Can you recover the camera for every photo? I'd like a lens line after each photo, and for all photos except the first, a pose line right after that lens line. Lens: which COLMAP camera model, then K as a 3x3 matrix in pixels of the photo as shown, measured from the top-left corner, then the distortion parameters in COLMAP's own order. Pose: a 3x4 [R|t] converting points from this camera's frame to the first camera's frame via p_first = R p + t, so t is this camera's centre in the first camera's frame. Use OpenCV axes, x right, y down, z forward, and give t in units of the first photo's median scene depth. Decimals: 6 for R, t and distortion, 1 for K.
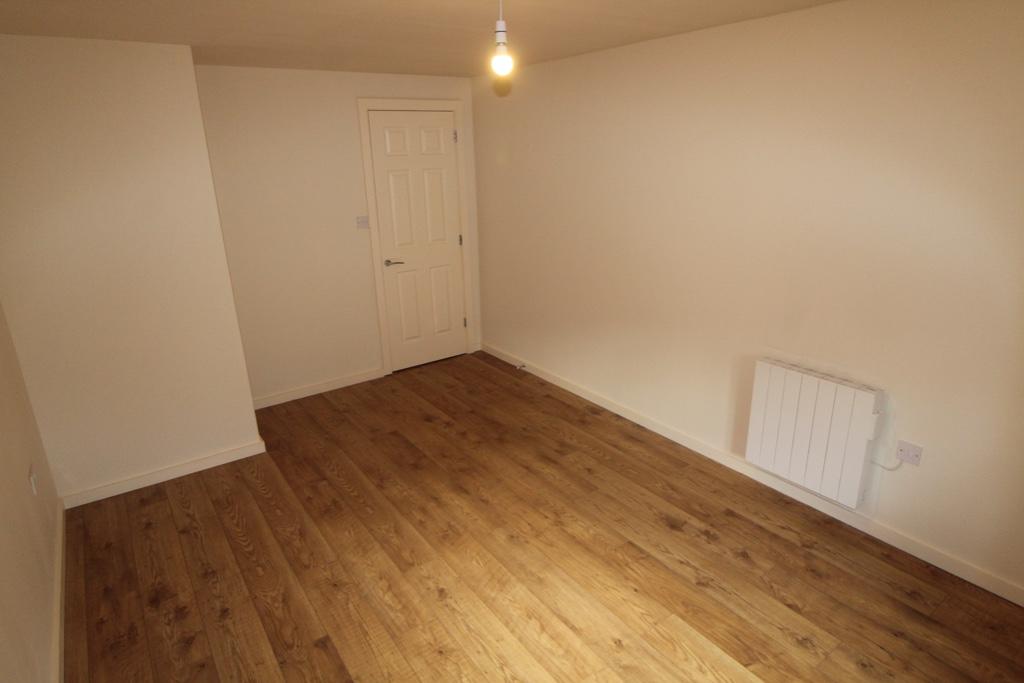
lens RADIAL K [[597.2, 0, 512.0], [0, 597.2, 341.5], [0, 0, 1]] dist [0.001184, 0.000226]
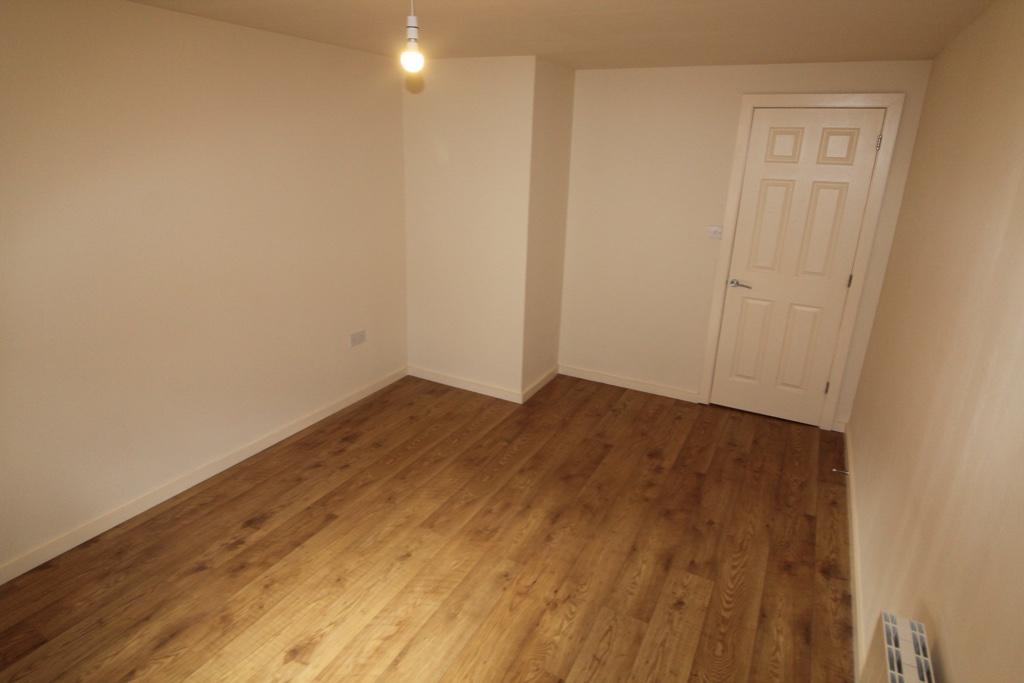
lens RADIAL K [[601.4, 0, 512.0], [0, 601.4, 341.5], [0, 0, 1]] dist [0.002352, -0.000553]
pose [[0.423701, 0.321868, -0.846687, 0.602268], [-0.321481, 0.927320, 0.191645, -0.165830], [0.846834, 0.190994, 0.496381, 0.436074]]
